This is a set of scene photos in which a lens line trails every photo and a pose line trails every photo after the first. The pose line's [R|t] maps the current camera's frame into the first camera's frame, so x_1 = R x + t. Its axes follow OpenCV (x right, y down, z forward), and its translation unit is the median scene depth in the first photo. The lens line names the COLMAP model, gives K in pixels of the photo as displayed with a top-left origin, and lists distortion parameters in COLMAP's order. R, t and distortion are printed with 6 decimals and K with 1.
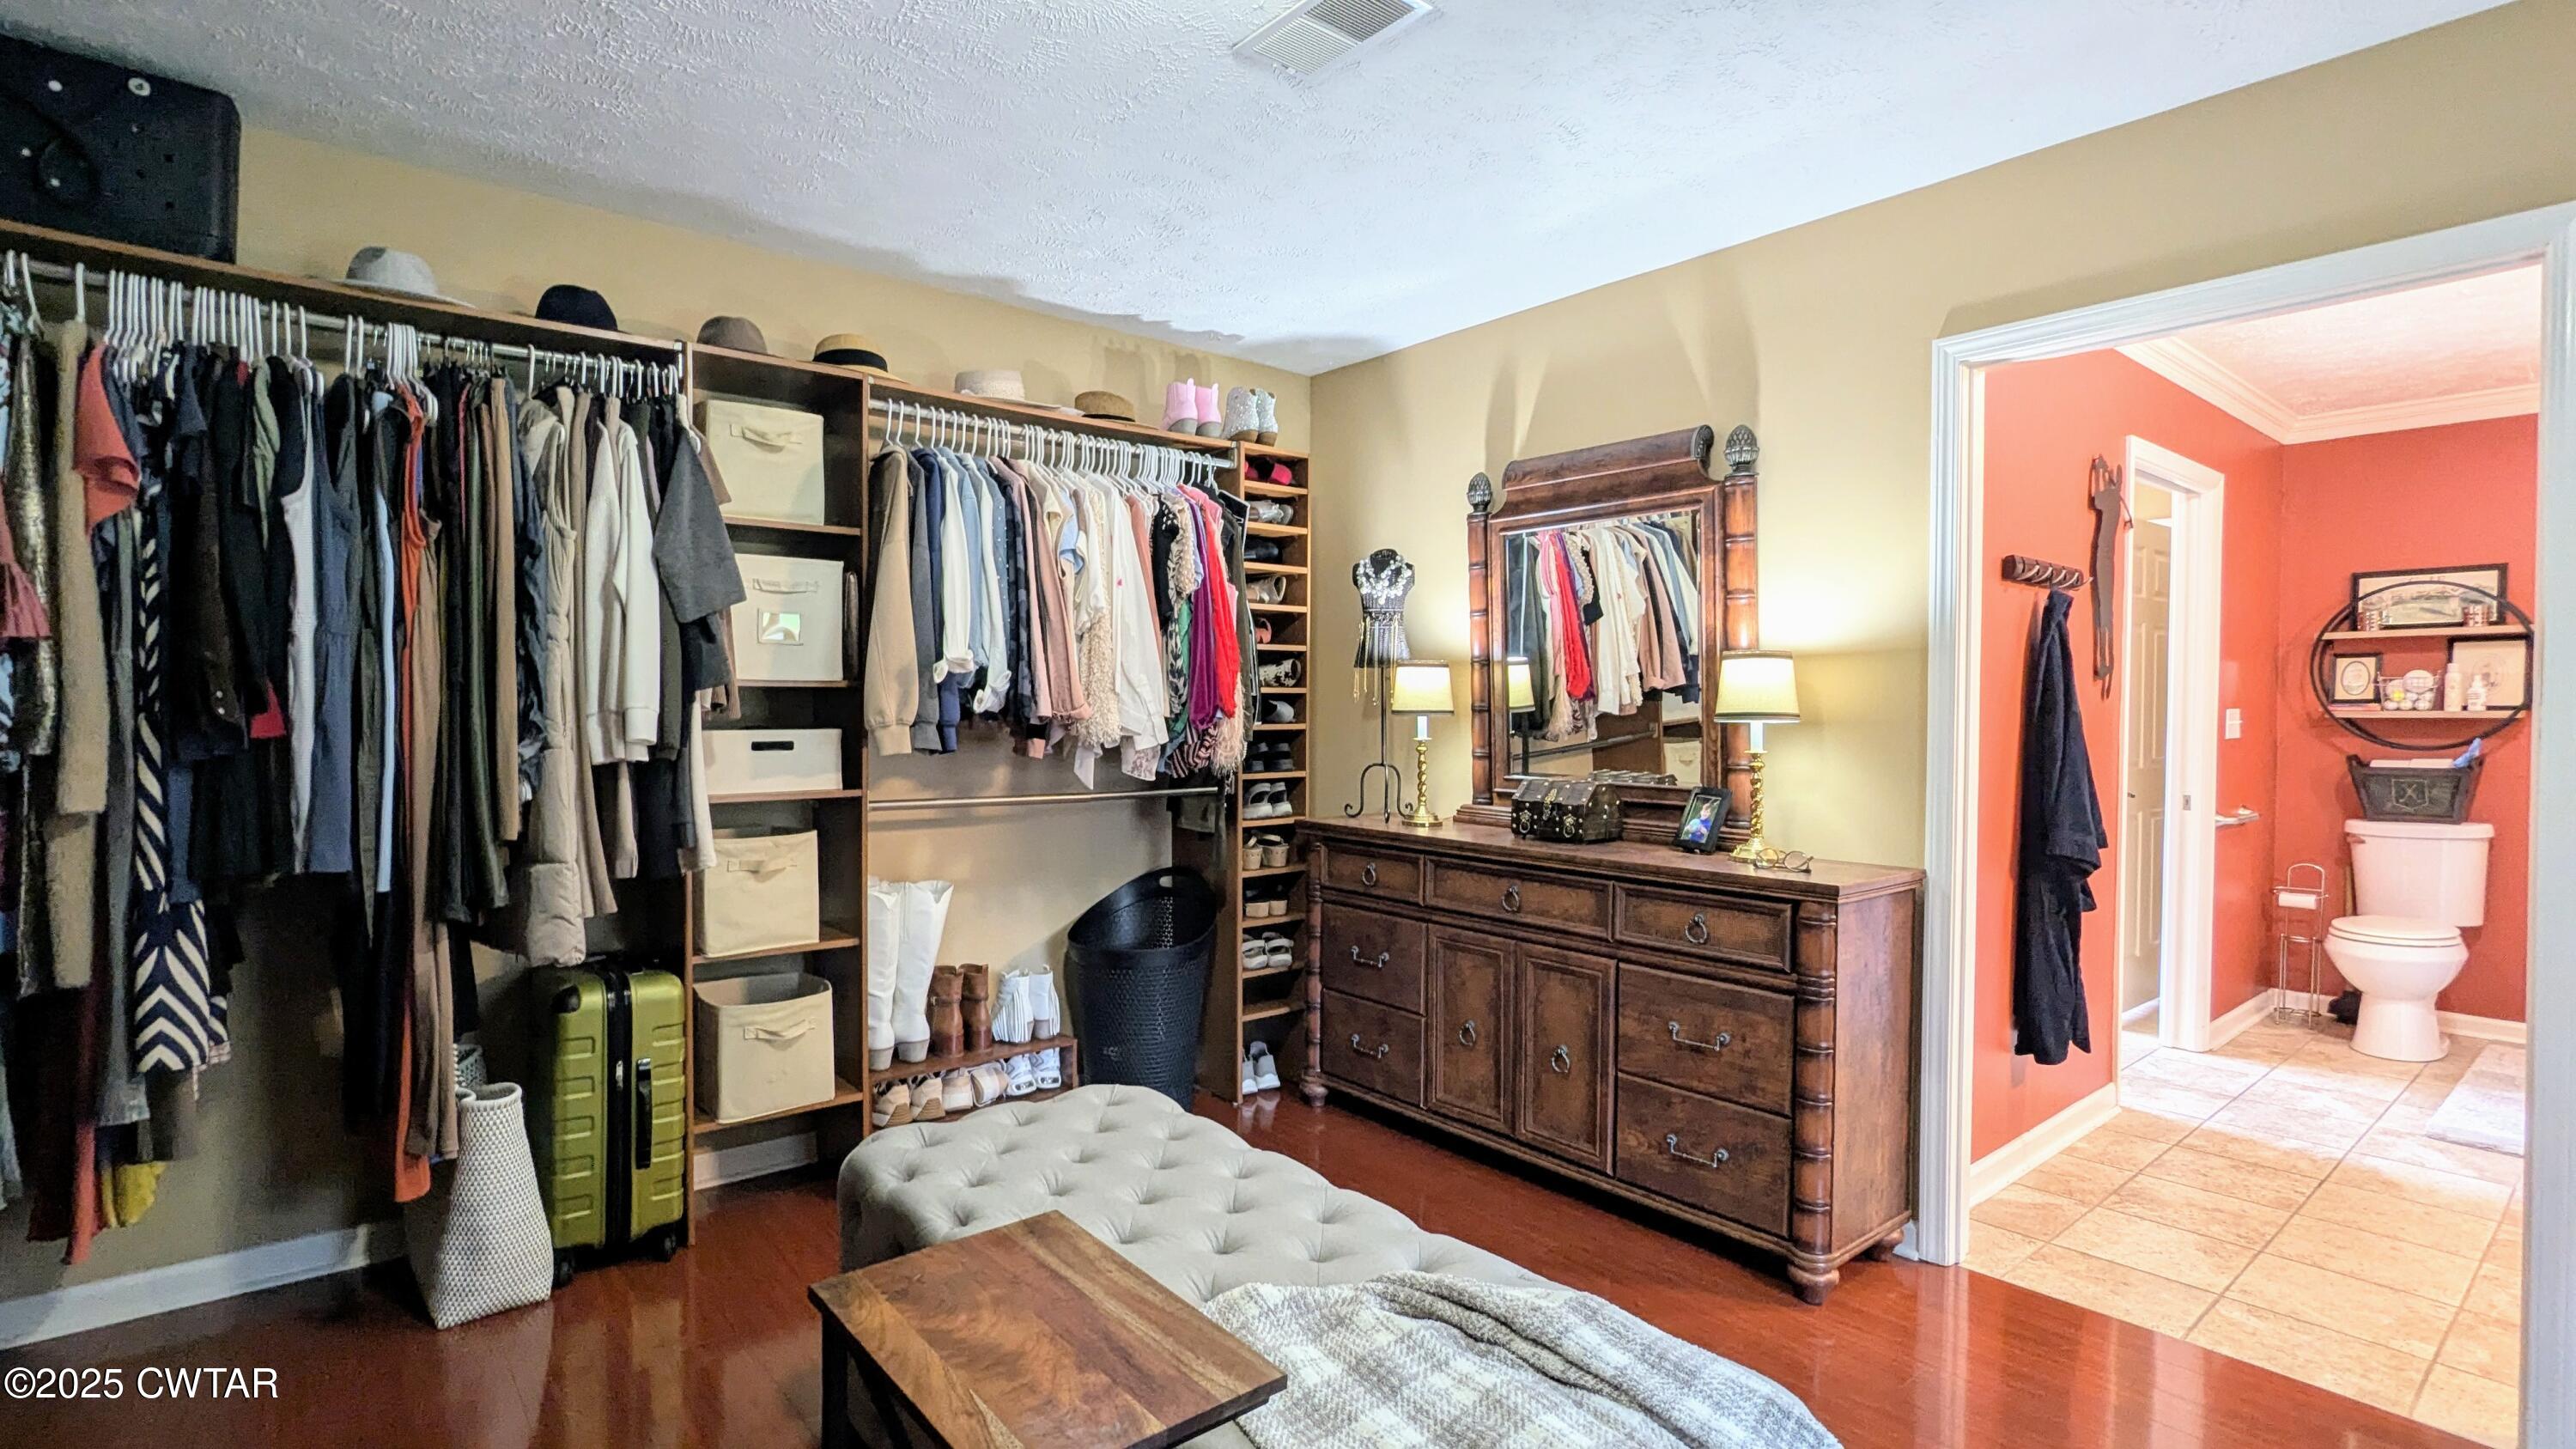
lens RADIAL K [[1215.2, 0, 1287.8], [0, 1215.2, 729.4], [0, 0, 1]] dist [-0.004632, 0.001941]
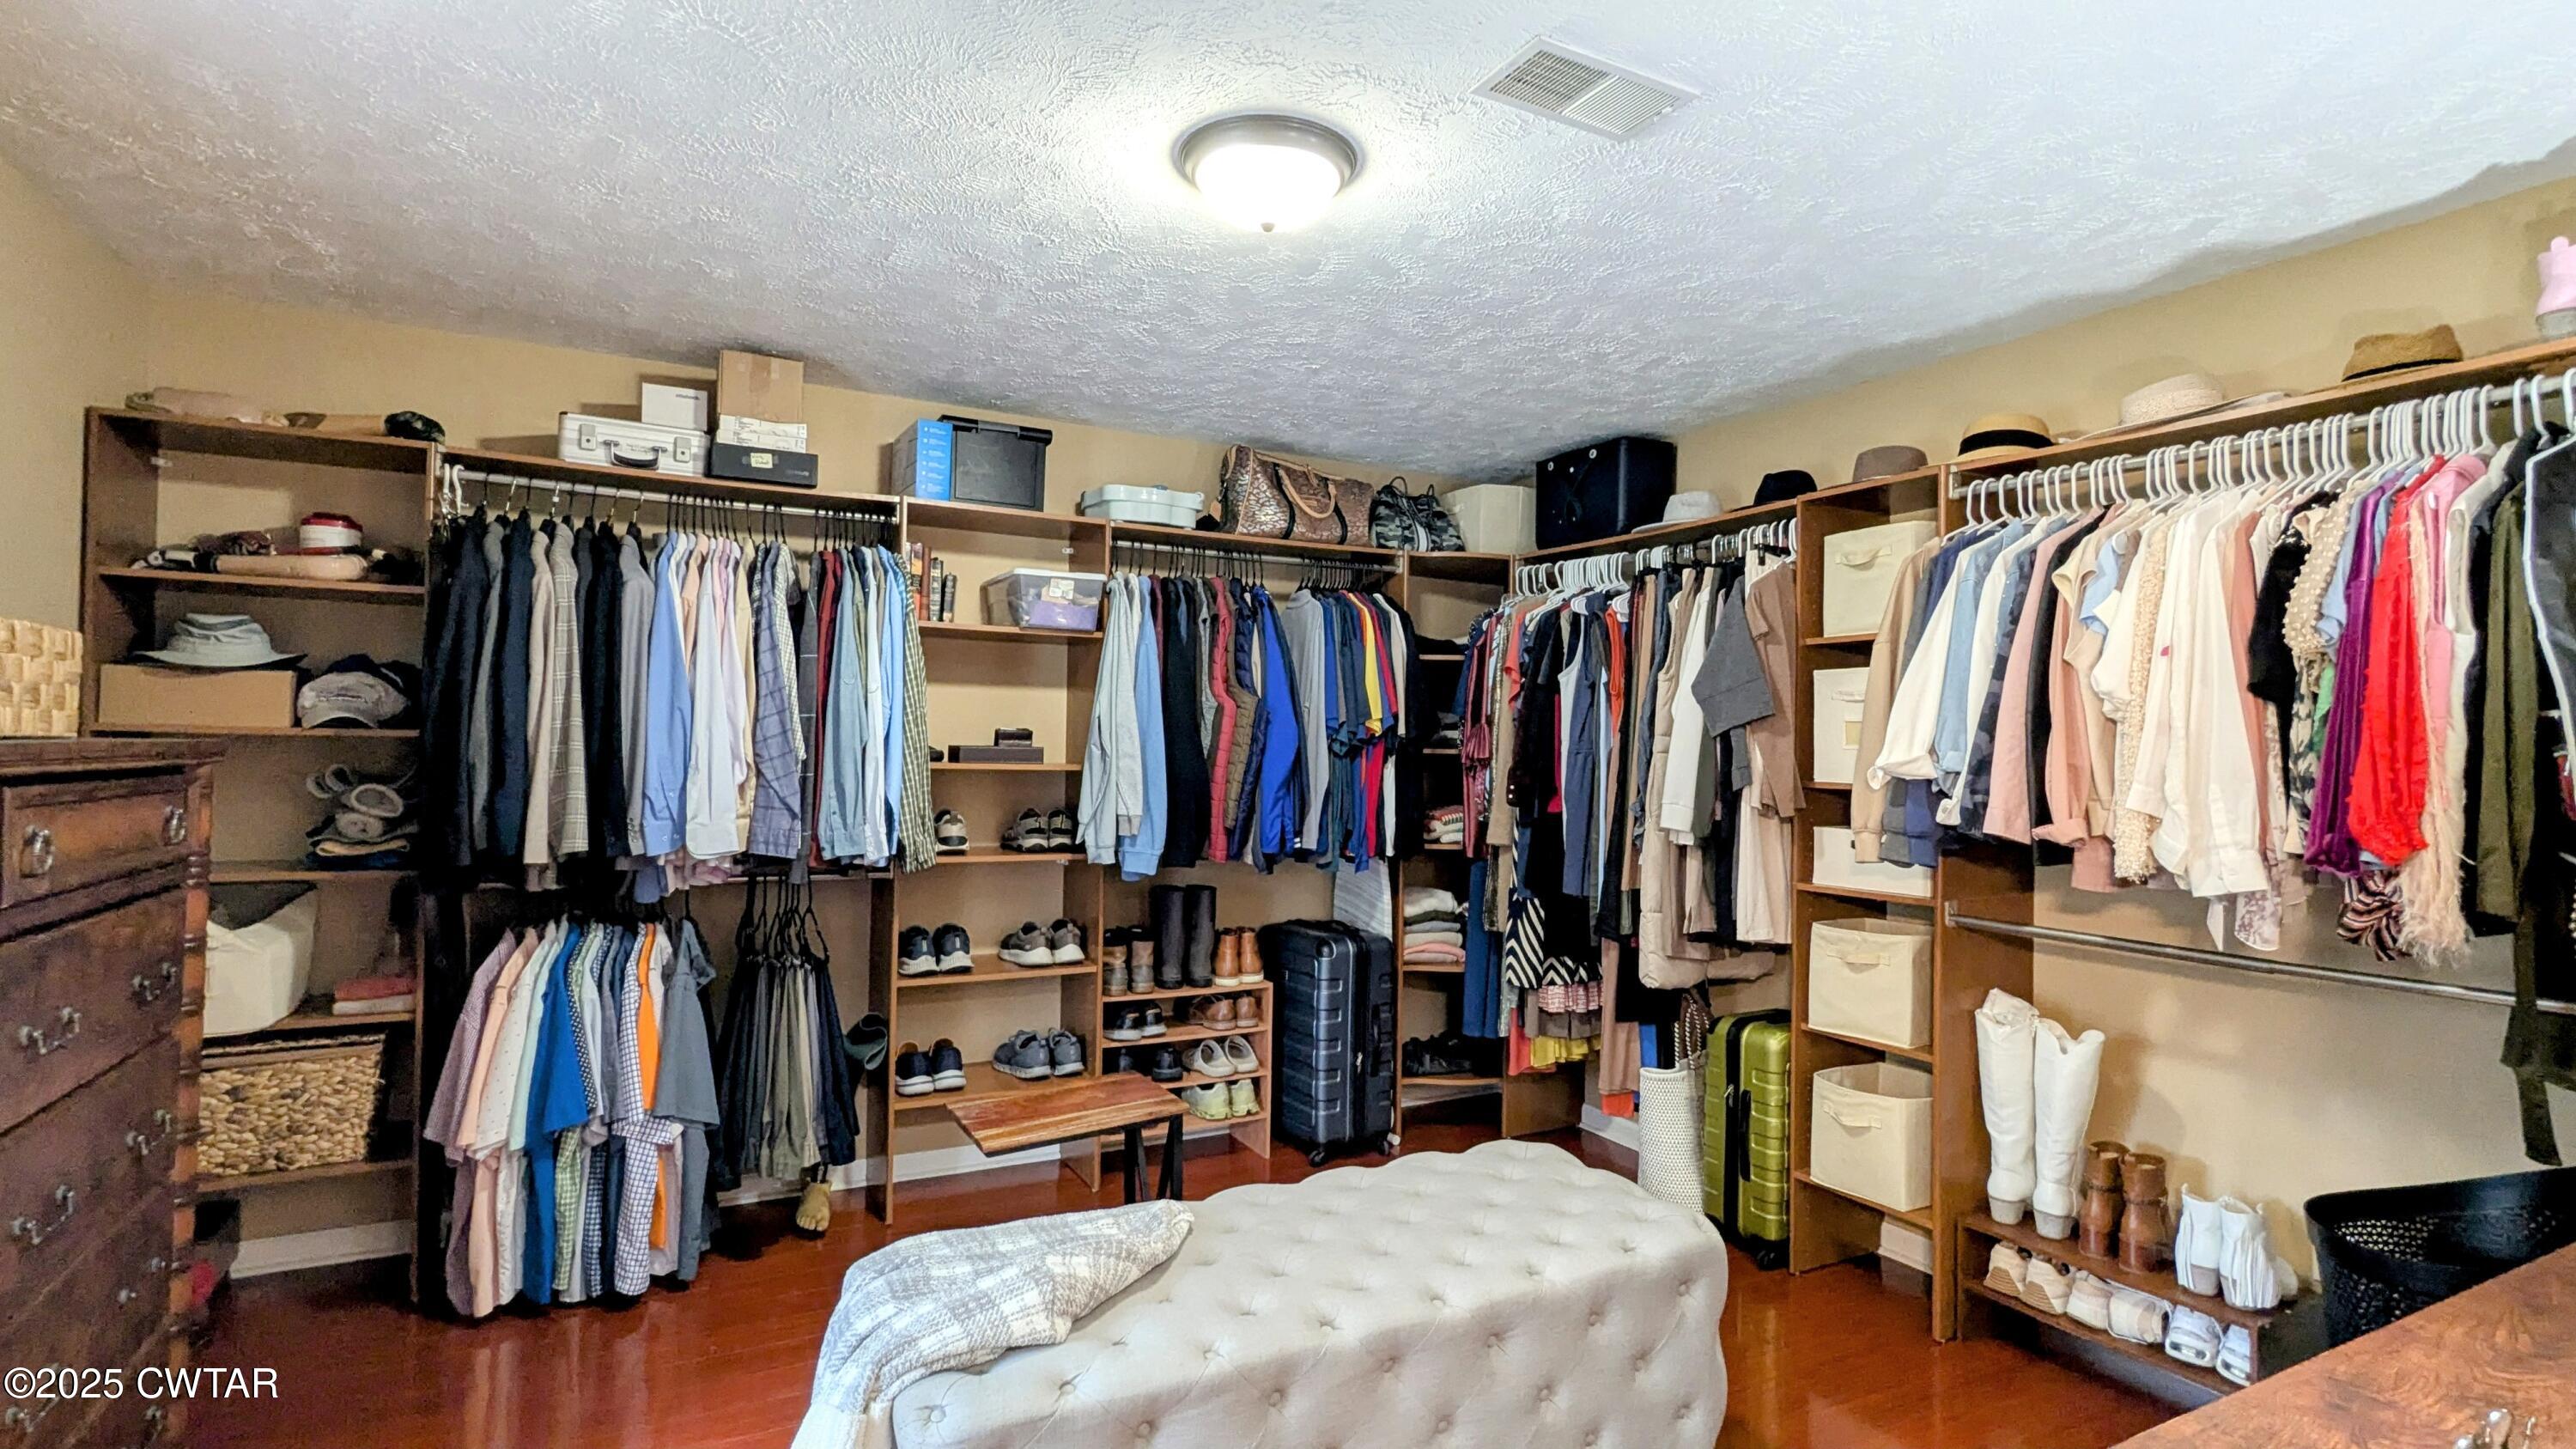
lens RADIAL K [[1215.2, 0, 1287.8], [0, 1215.2, 729.4], [0, 0, 1]] dist [-0.004632, 0.001941]
pose [[-0.203054, -0.028568, -0.978751, 0.721000], [-0.040563, 0.998962, -0.020742, -0.044970], [0.978327, 0.035489, -0.204002, 0.729297]]
